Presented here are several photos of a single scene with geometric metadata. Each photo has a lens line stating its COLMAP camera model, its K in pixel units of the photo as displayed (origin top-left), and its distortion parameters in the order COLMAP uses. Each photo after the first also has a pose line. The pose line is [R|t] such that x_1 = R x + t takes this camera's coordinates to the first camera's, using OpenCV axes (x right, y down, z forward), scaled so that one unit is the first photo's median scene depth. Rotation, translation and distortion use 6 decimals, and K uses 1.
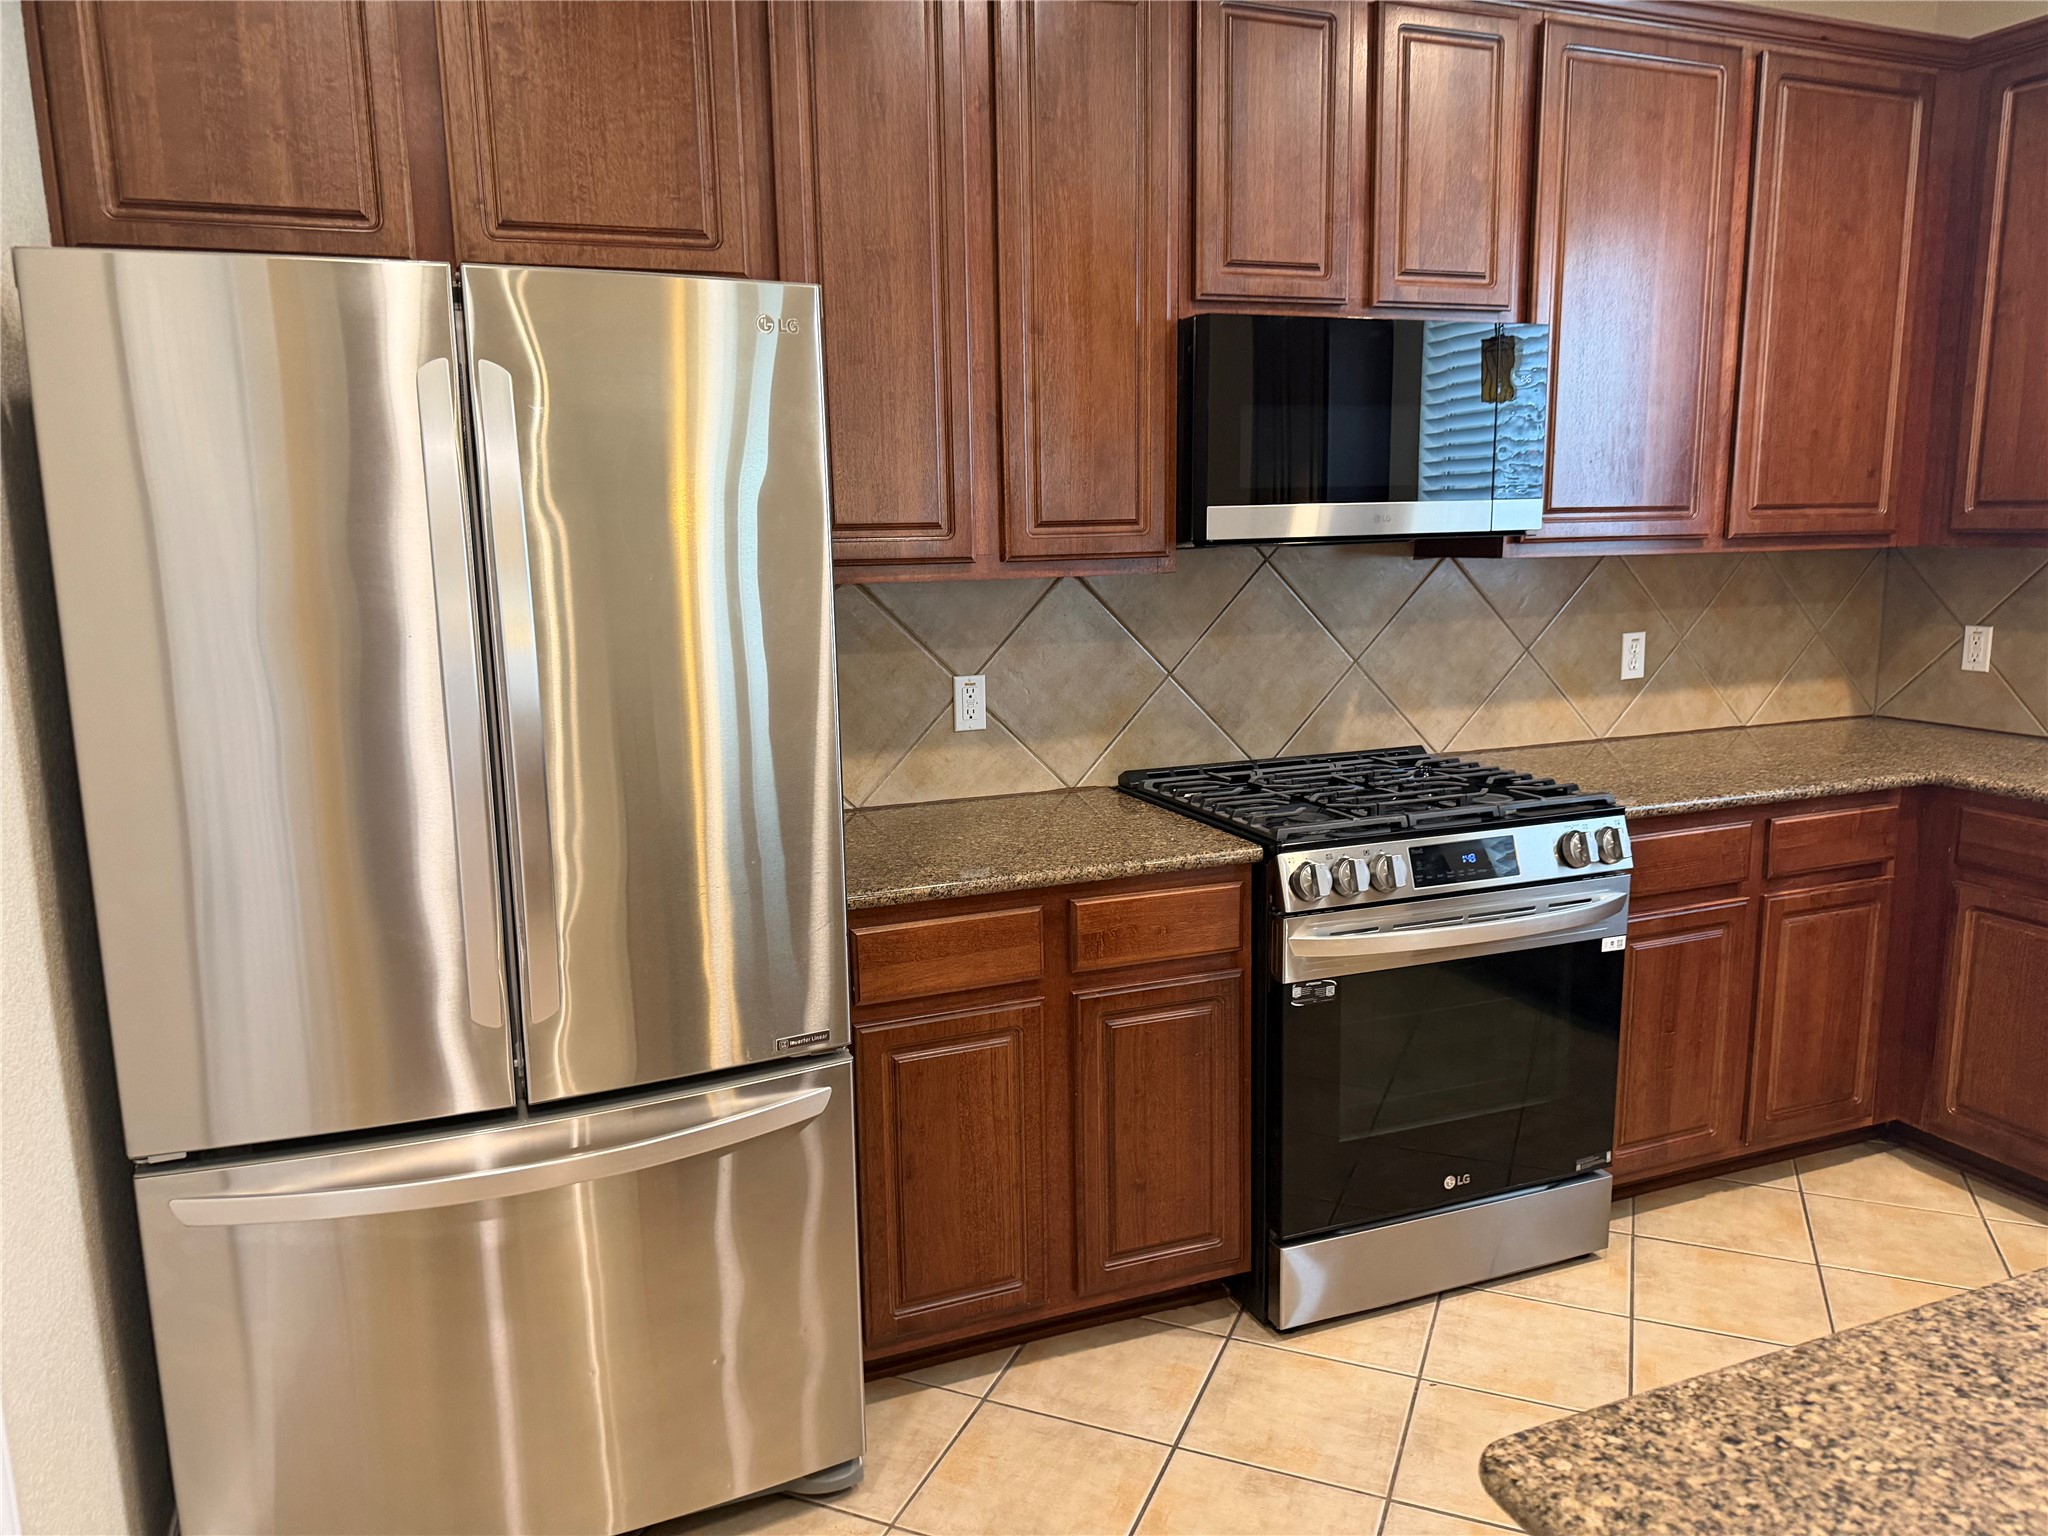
lens RADIAL K [[1418.6, 0, 995.7], [0, 1418.6, 778.2], [0, 0, 1]] dist [0.084325, -0.107460]
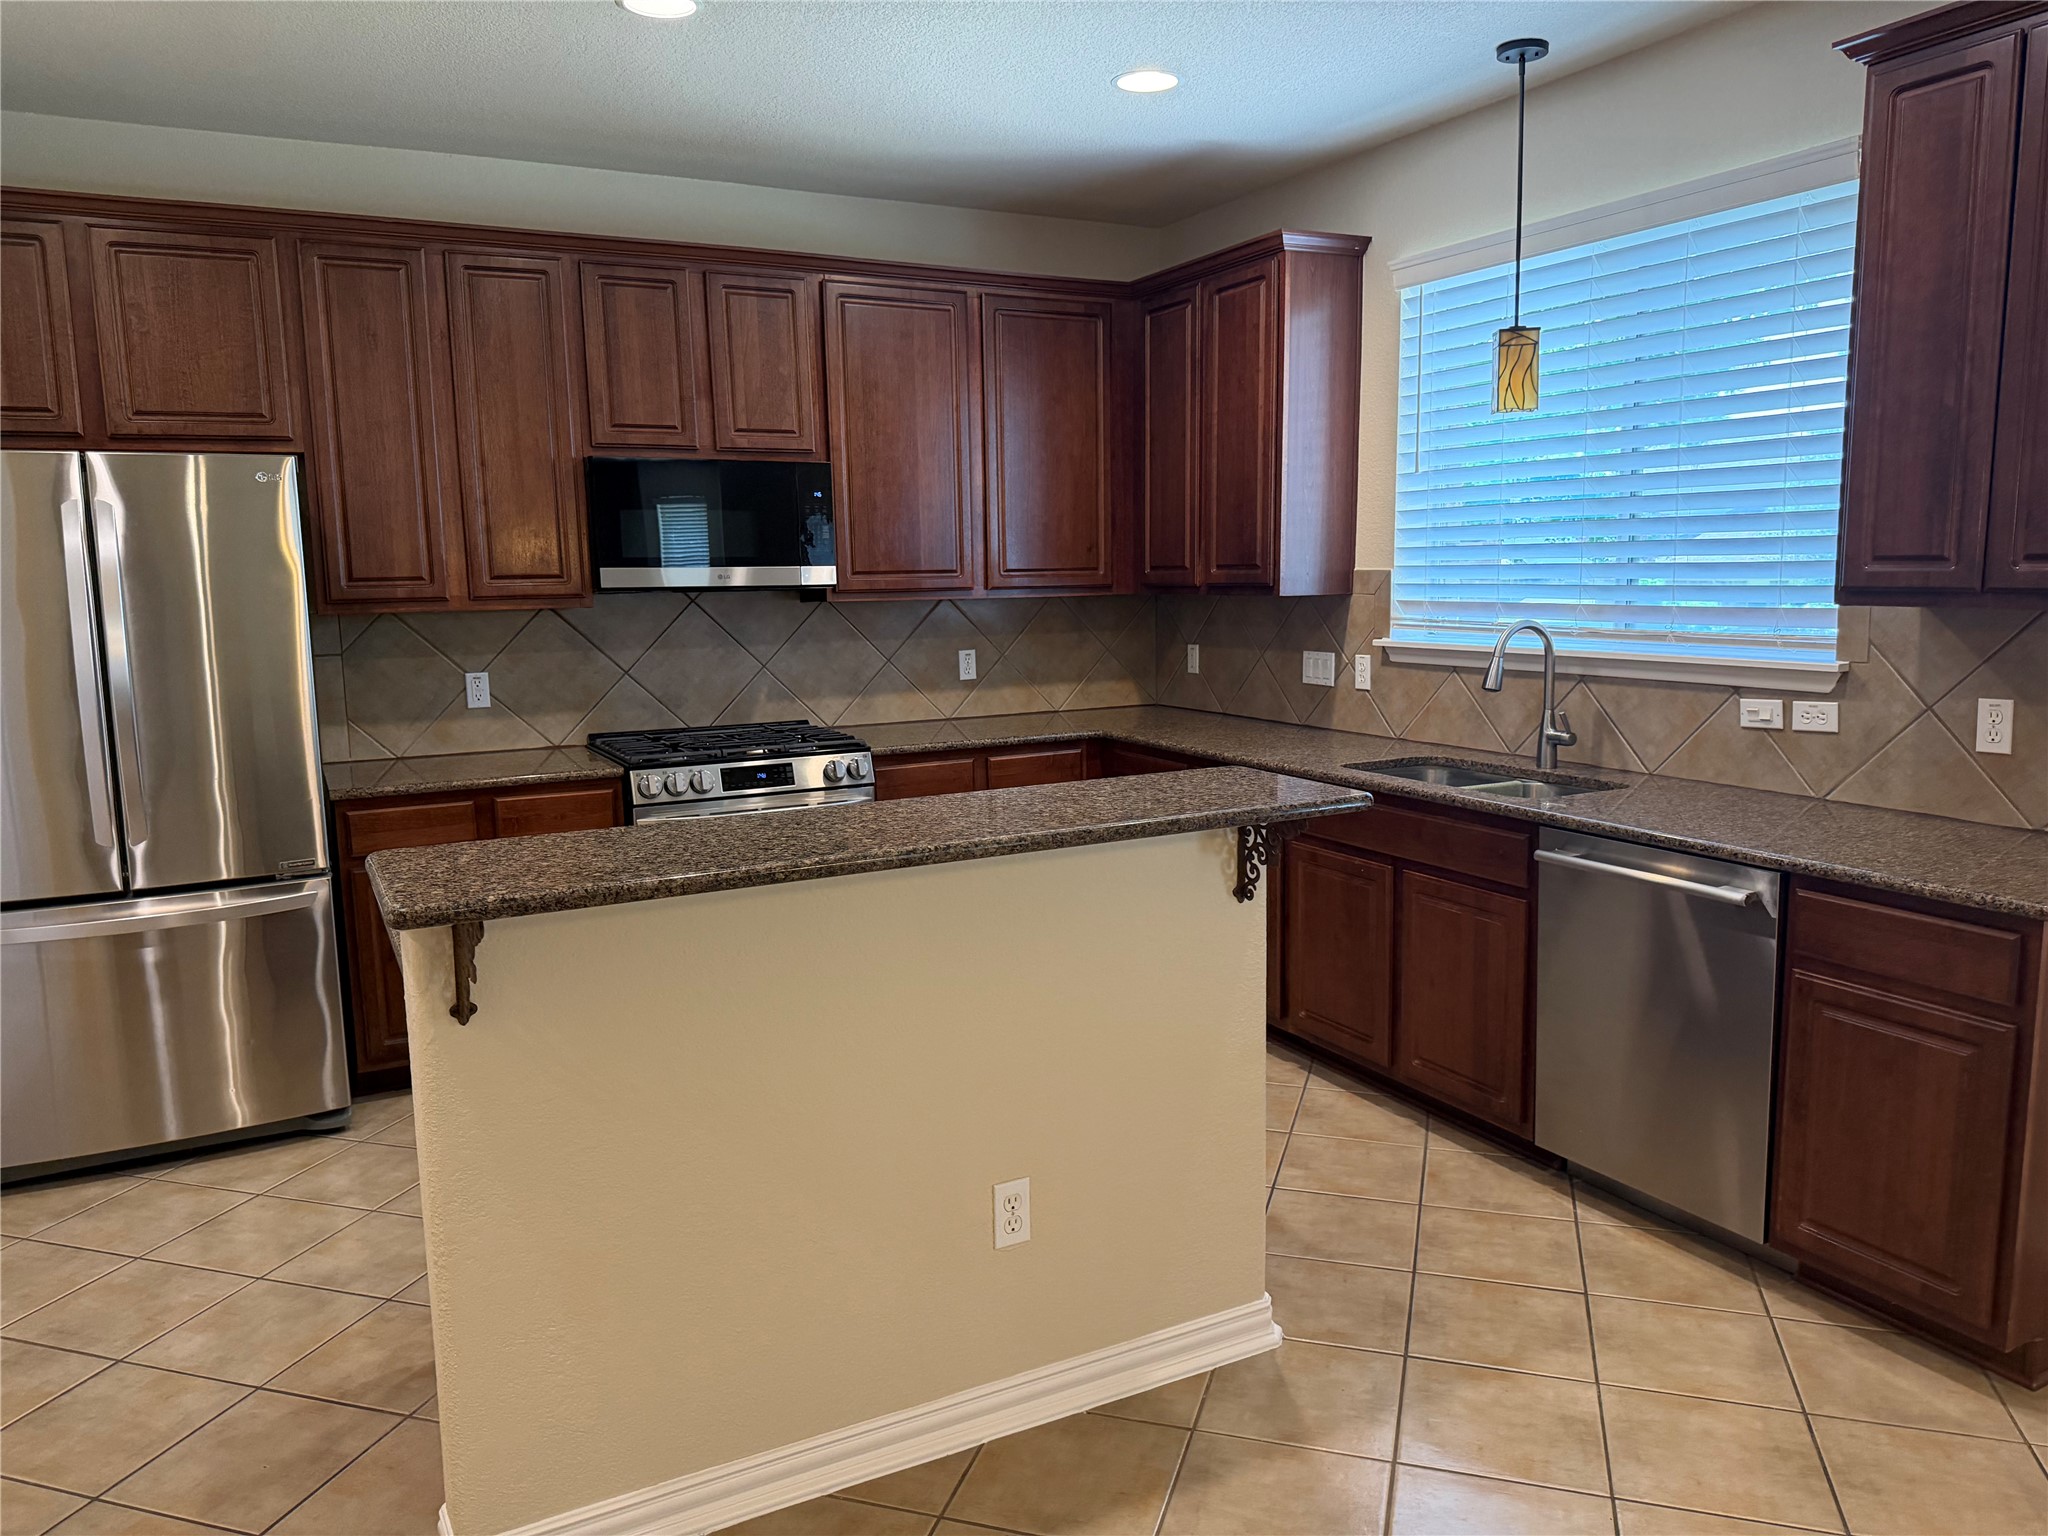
lens RADIAL K [[1435.4, 0, 1025.7], [0, 1435.4, 775.4], [0, 0, 1]] dist [0.070405, -0.100575]
pose [[0.994288, -0.015533, 0.105594, 0.409852], [0.019460, 0.999153, -0.036255, 0.110039], [-0.104941, 0.038103, 0.993748, -0.648657]]
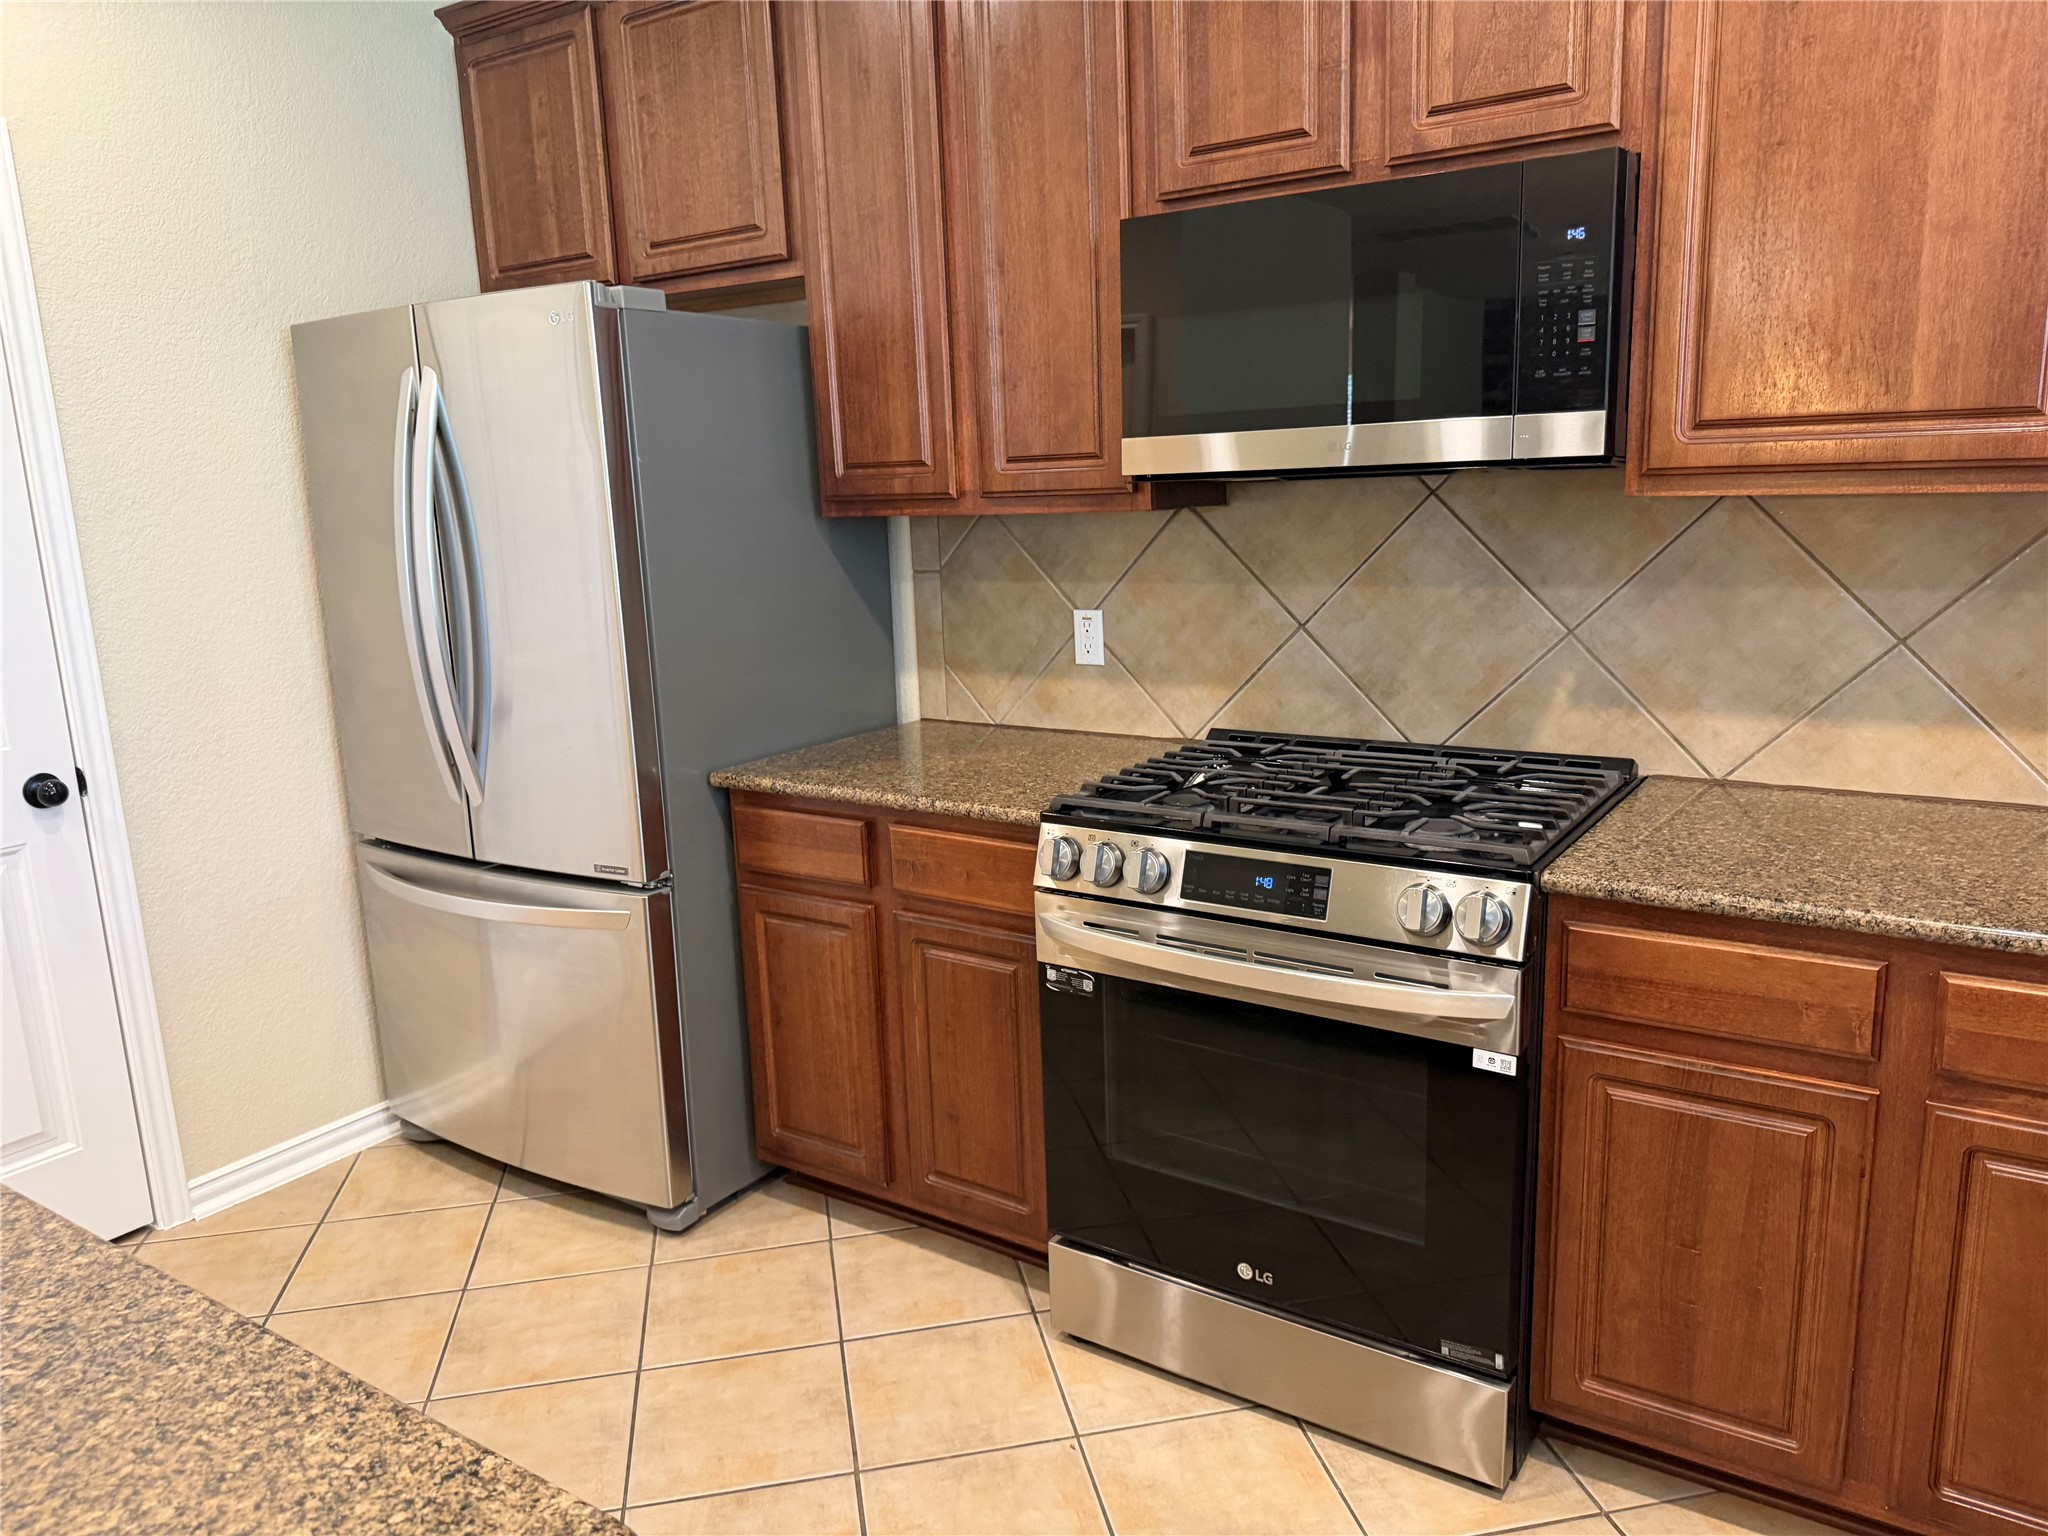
lens RADIAL K [[1446.7, 0, 1015.6], [0, 1446.7, 775.2], [0, 0, 1]] dist [0.083943, -0.099307]
pose [[0.561454, 0.167521, -0.810374, 0.793771], [-0.118545, 0.985476, 0.121587, -0.074632], [0.818973, 0.027800, 0.573159, 0.373703]]
